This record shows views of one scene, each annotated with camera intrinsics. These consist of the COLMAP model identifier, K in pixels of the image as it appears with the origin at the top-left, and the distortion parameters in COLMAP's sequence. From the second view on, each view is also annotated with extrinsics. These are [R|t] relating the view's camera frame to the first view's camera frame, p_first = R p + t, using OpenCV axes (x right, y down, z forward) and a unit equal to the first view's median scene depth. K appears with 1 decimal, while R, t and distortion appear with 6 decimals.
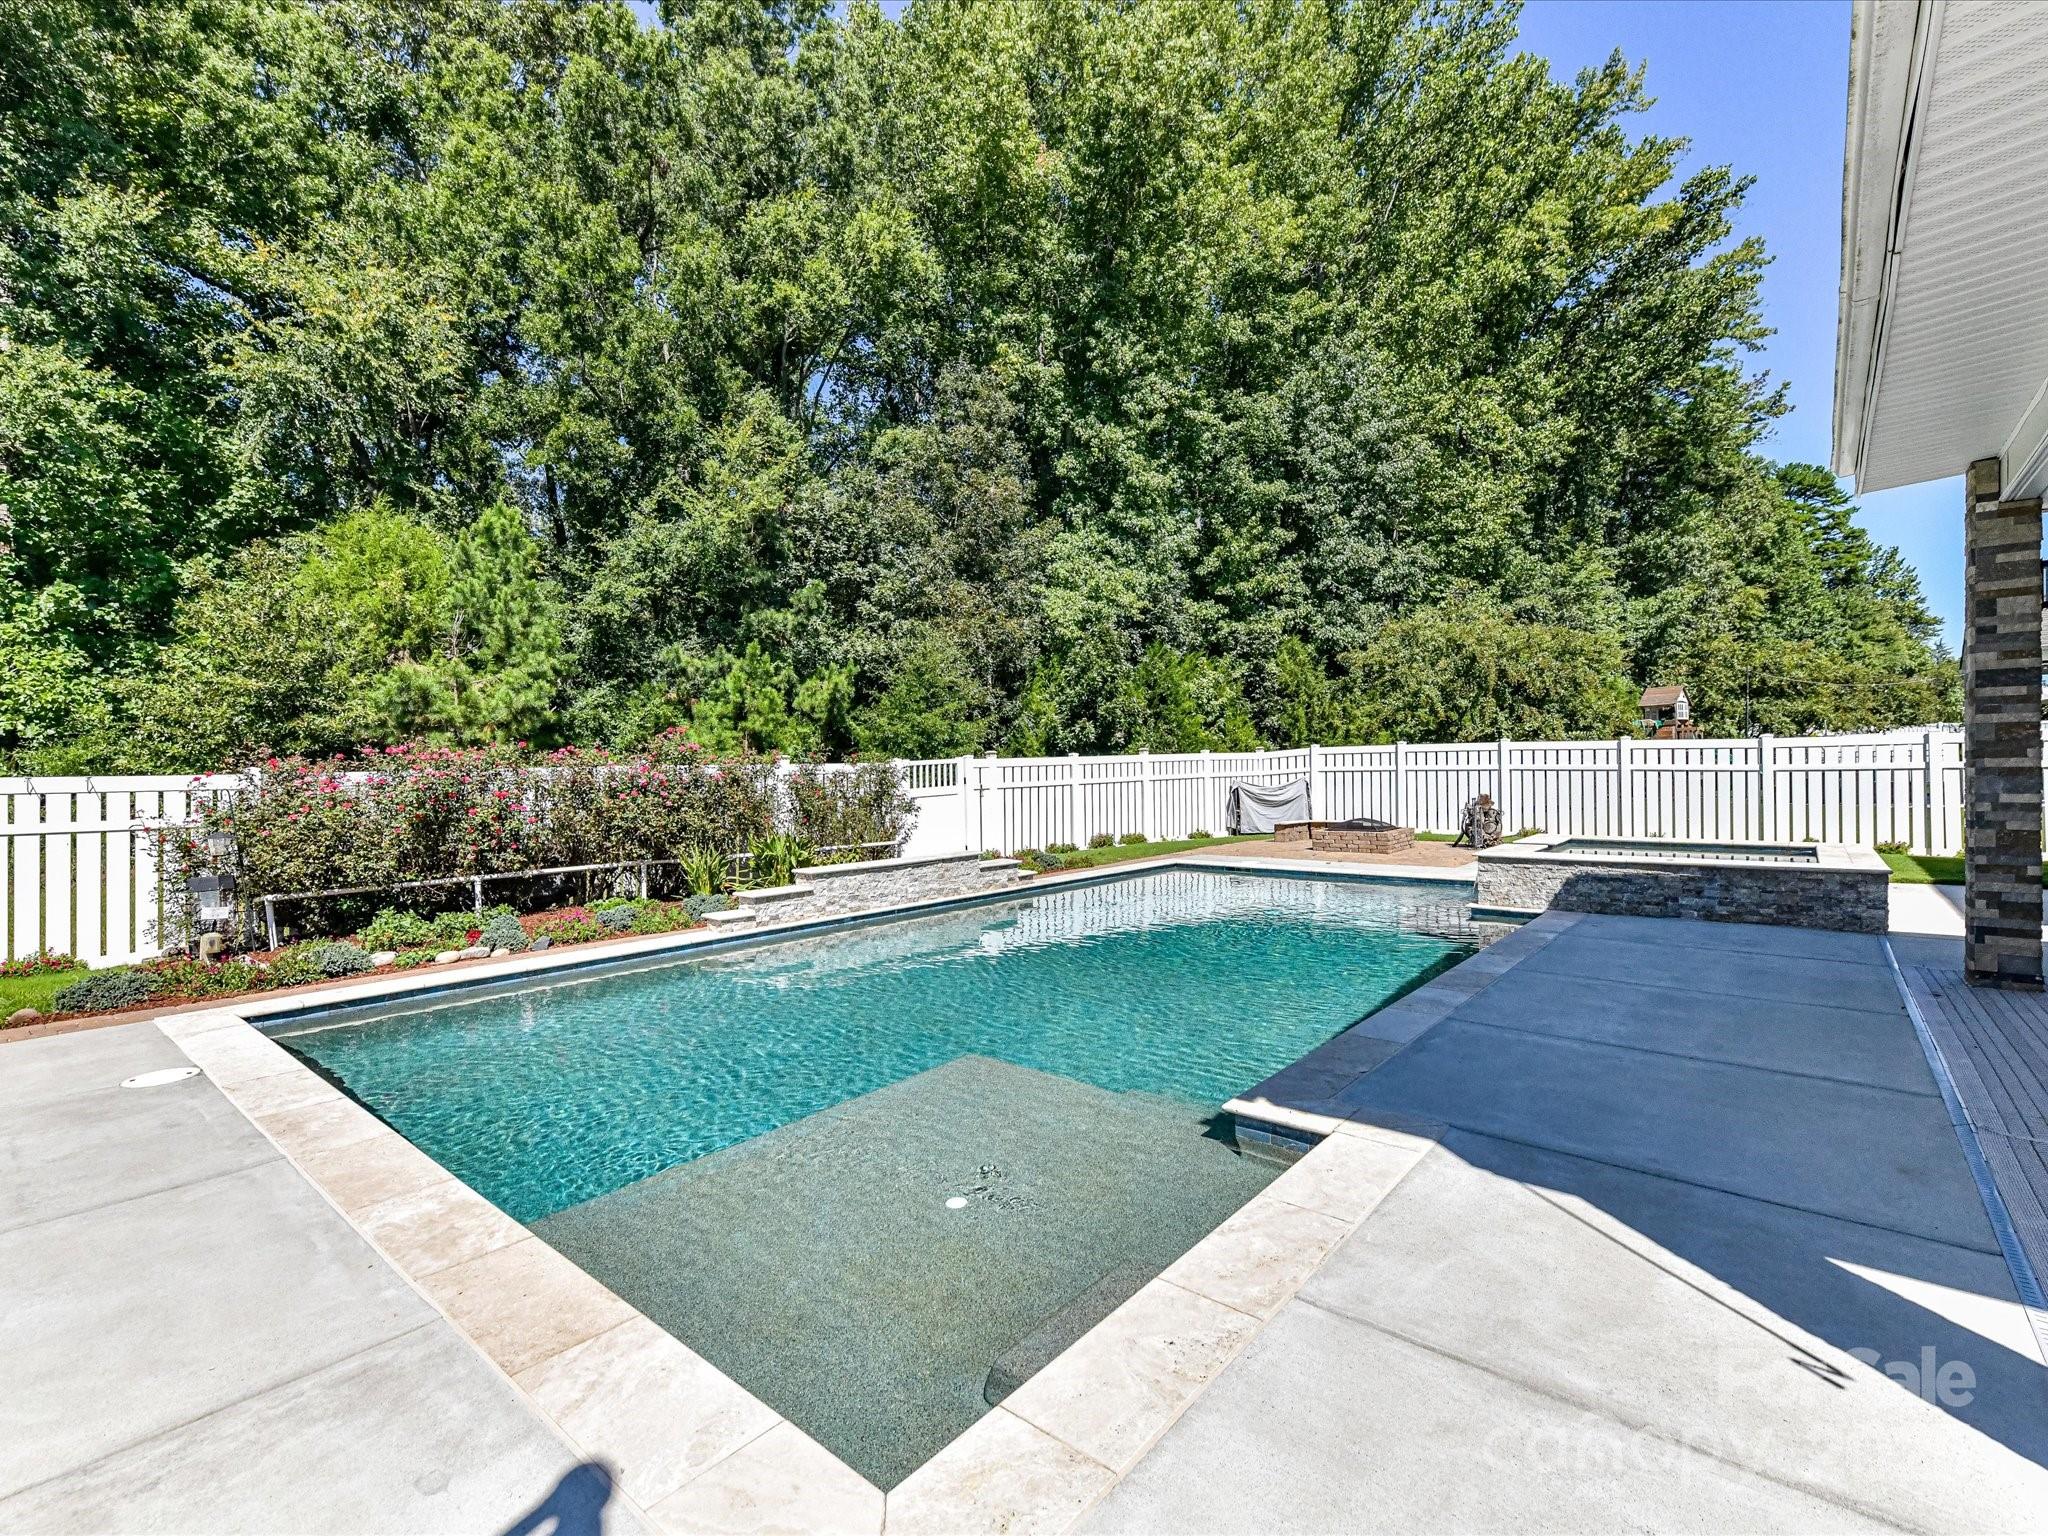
lens RADIAL K [[928.2, 0, 1050.8], [0, 928.2, 762.7], [0, 0, 1]] dist [0.007986, -0.000570]
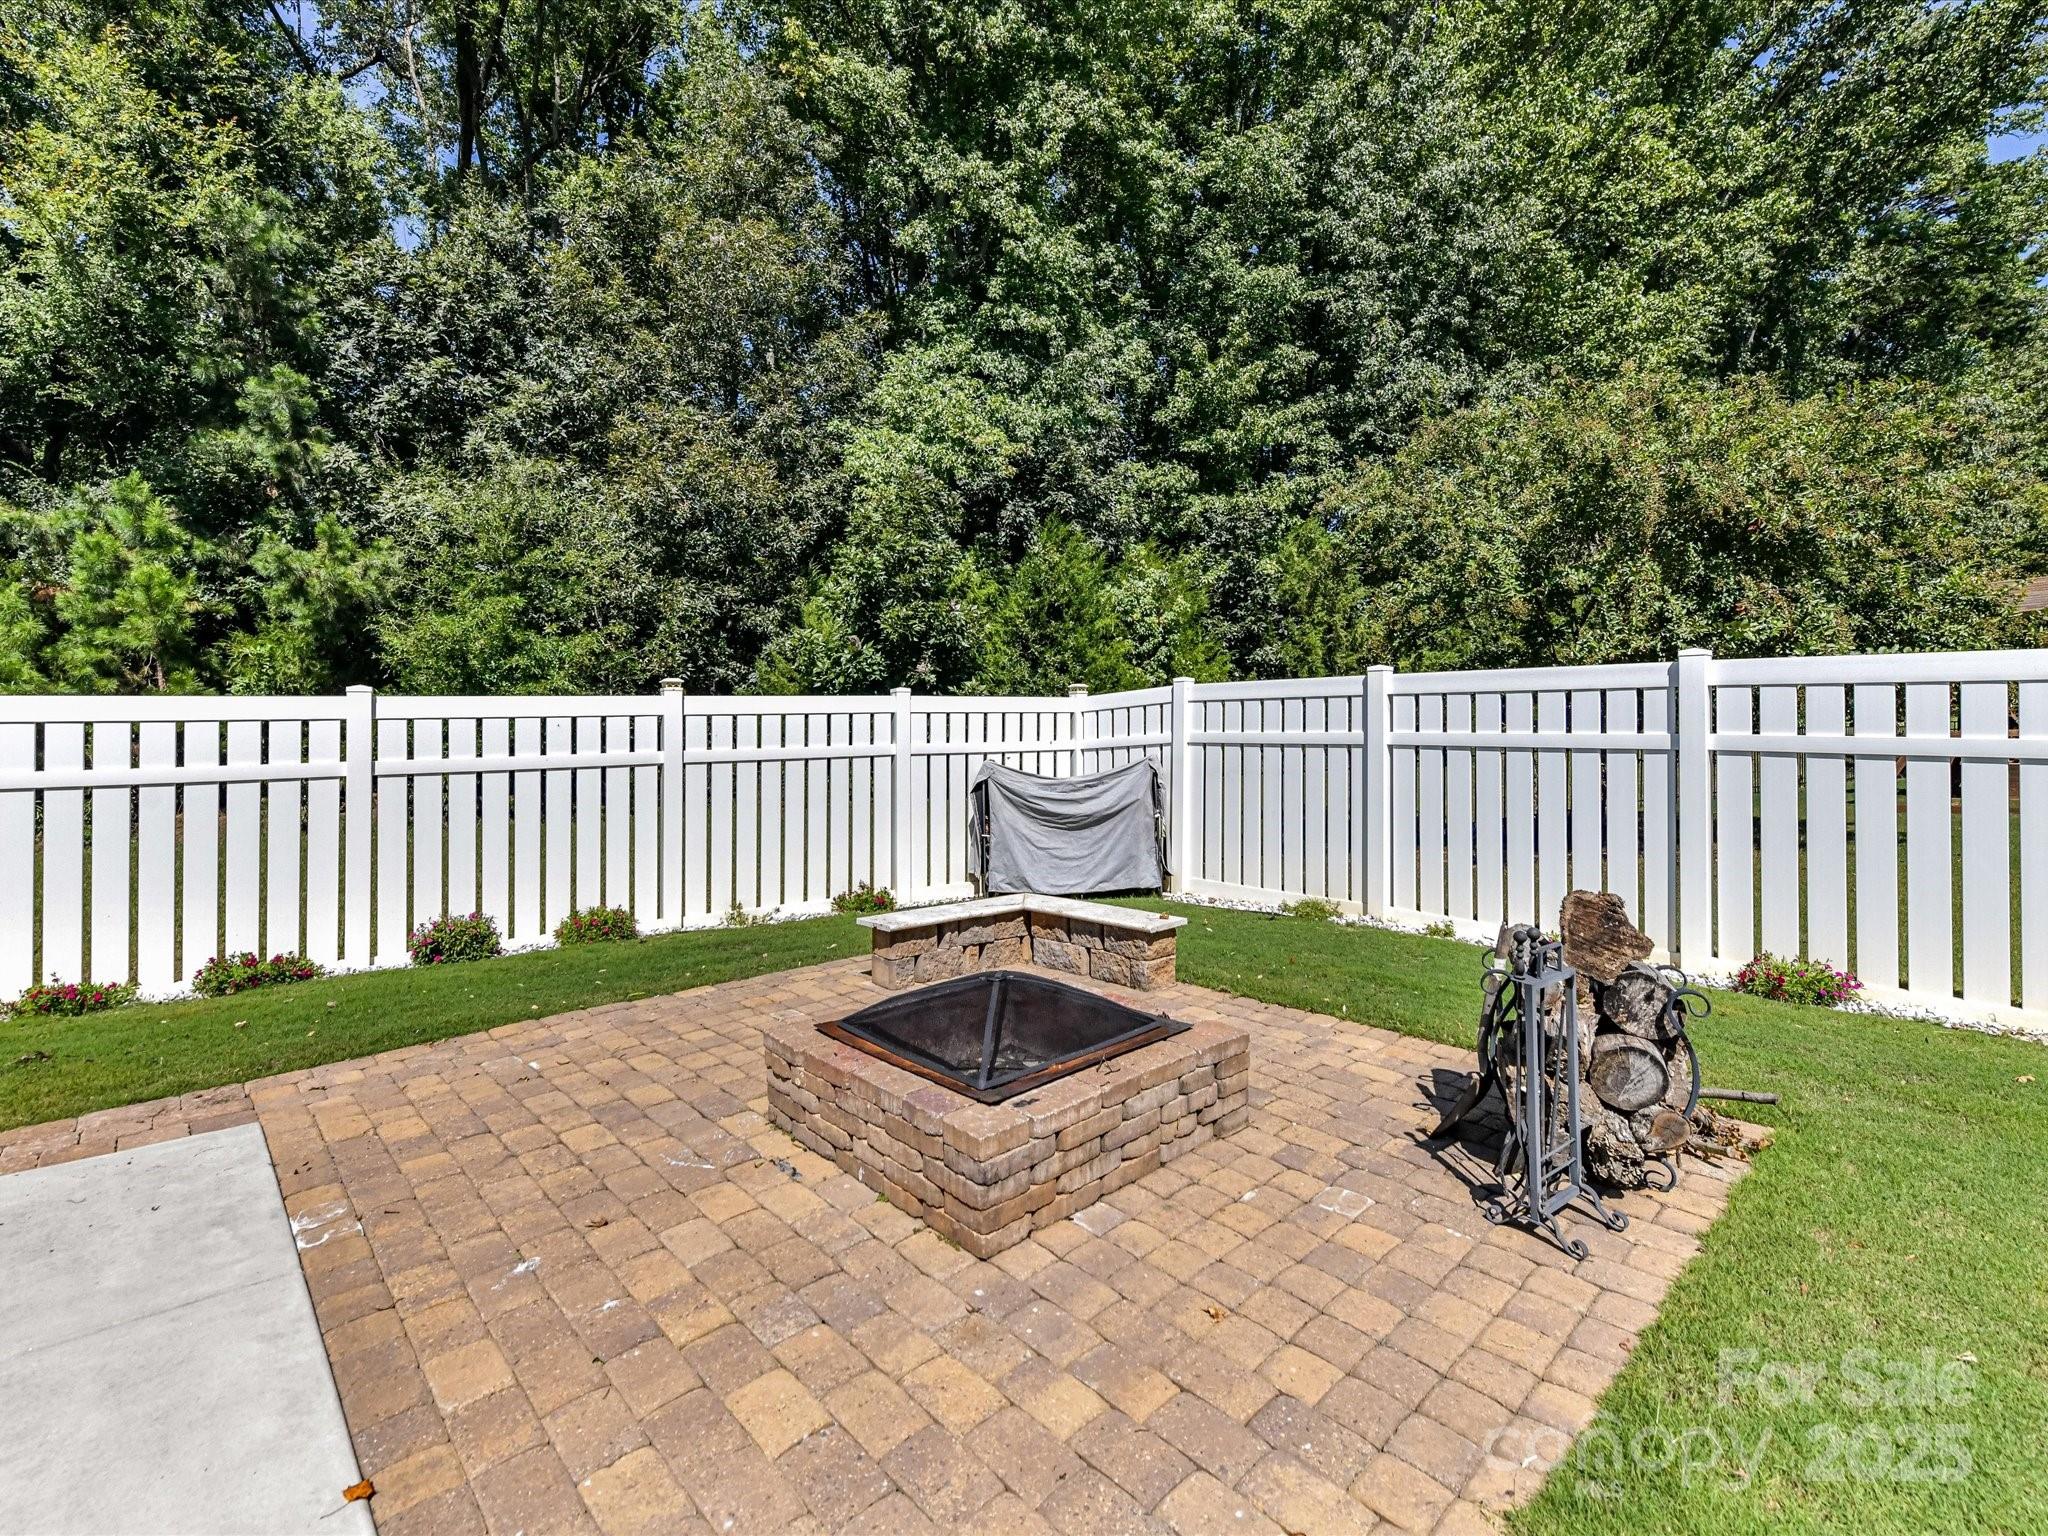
lens RADIAL K [[941.4, 0, 1043.8], [0, 941.4, 717.5], [0, 0, 1]] dist [-0.004971, -0.000607]
pose [[0.991139, 0.013444, -0.132145, 0.241963], [-0.013807, 0.999903, -0.001831, -0.000297], [0.132108, 0.003639, 0.991229, 0.507505]]
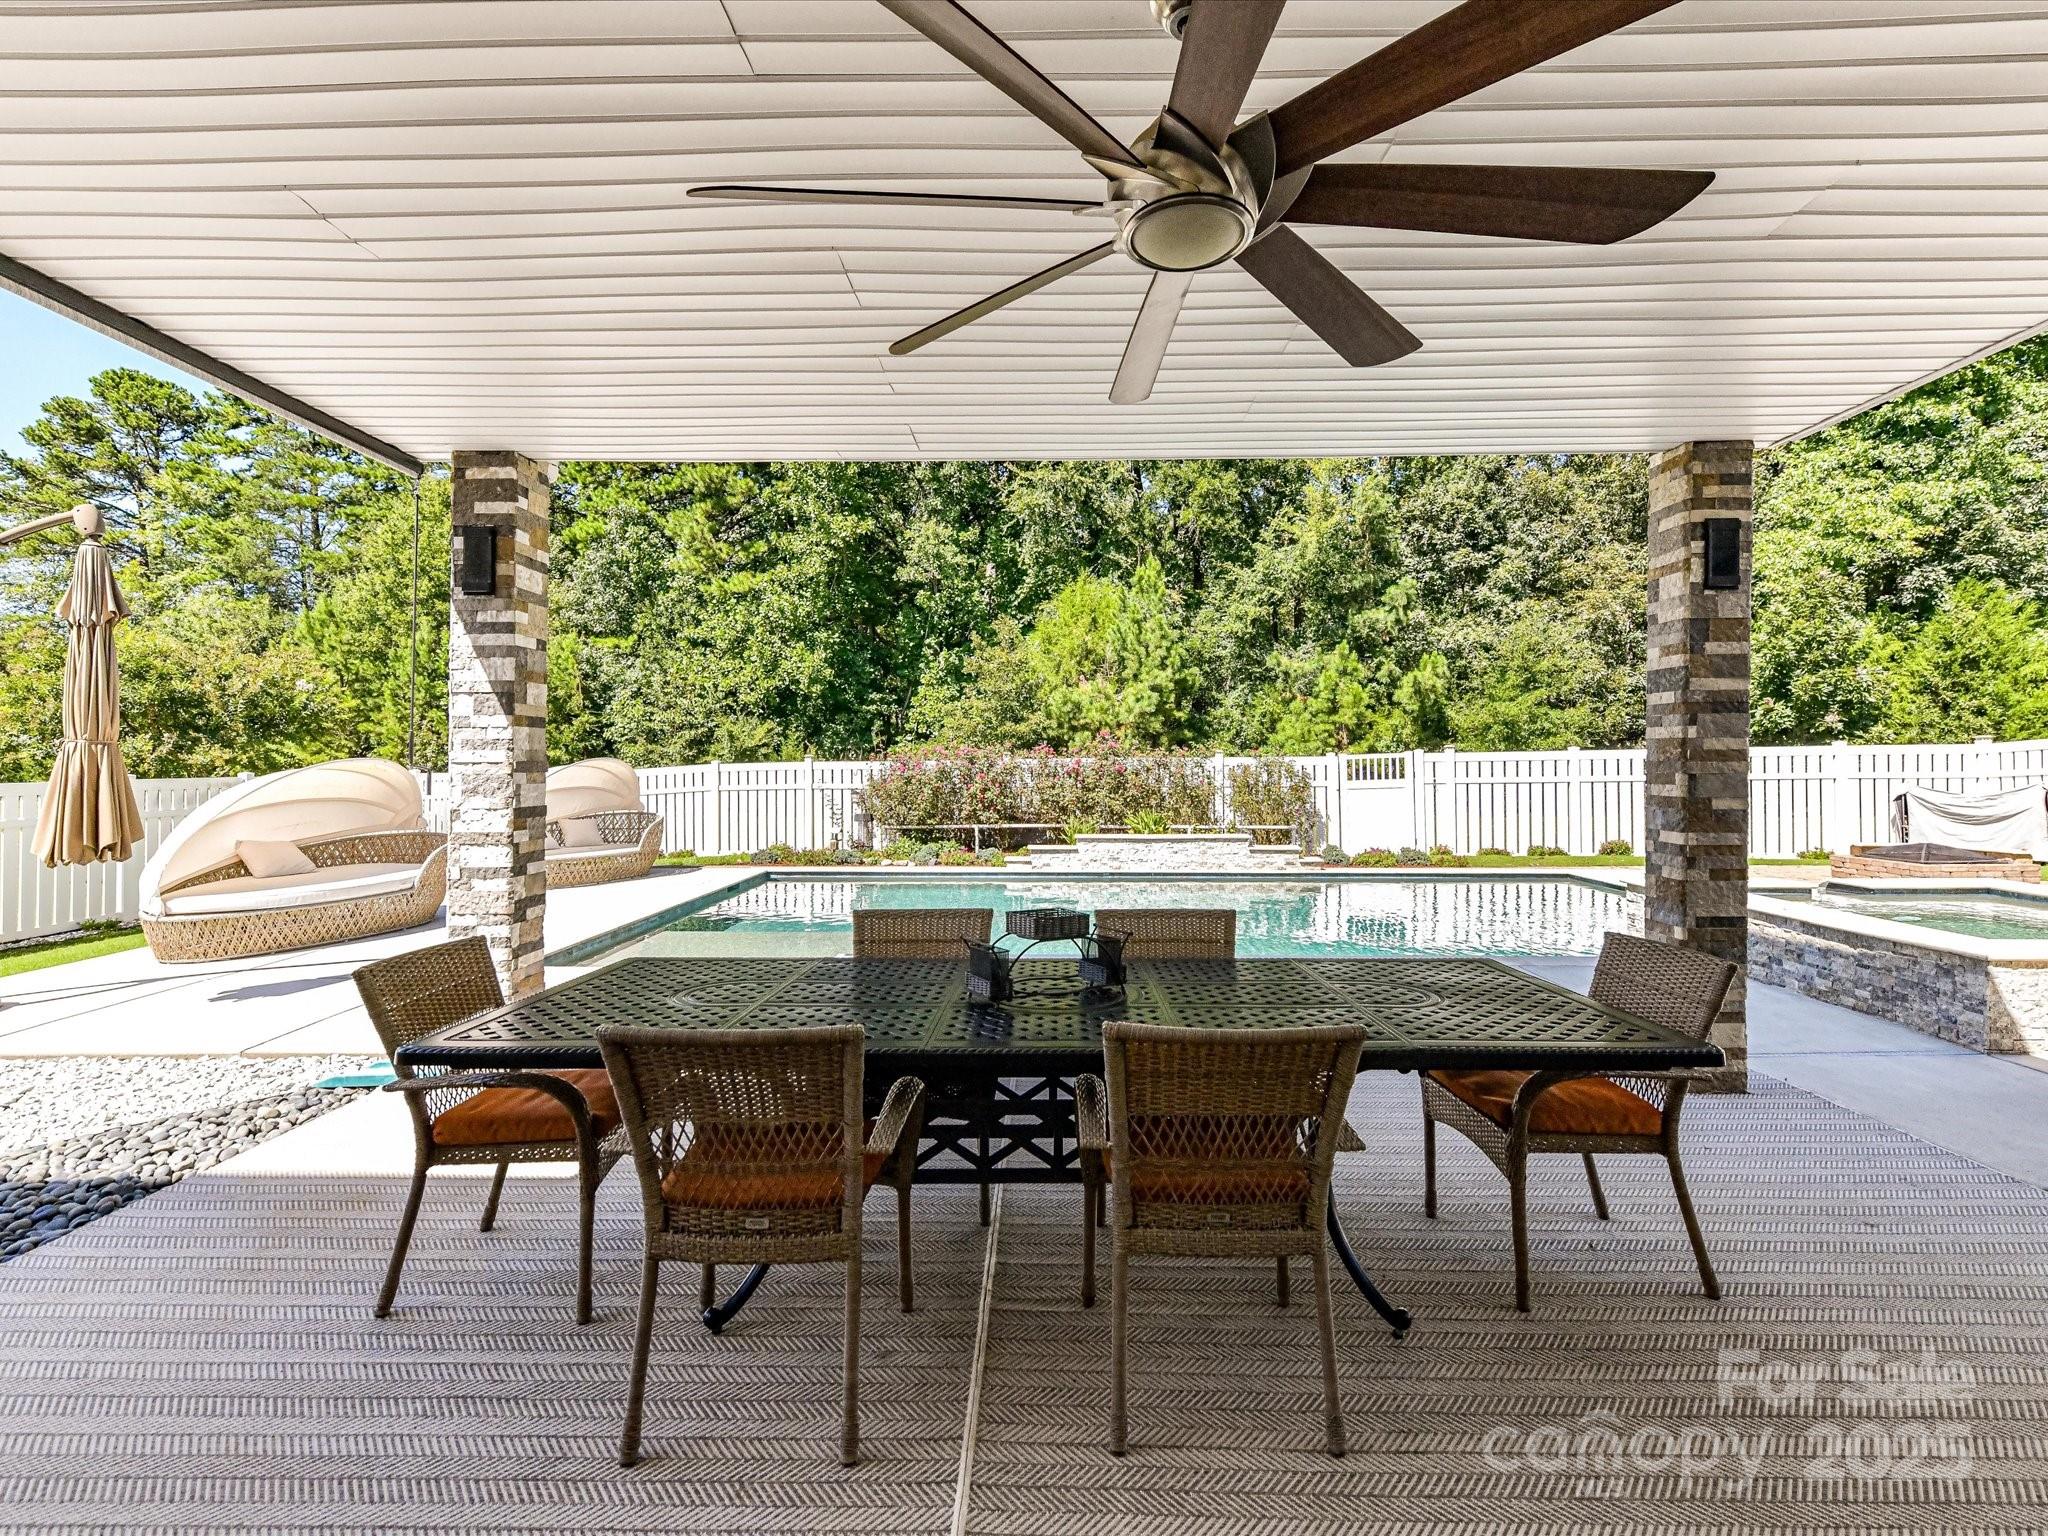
lens RADIAL K [[938.5, 0, 1029.8], [0, 938.5, 758.5], [0, 0, 1]] dist [0.016769, -0.006420]
pose [[0.611775, 0.013752, -0.790912, 0.313792], [-0.001969, 0.999872, 0.015862, -0.009336], [0.791029, -0.008147, 0.611724, 0.022107]]
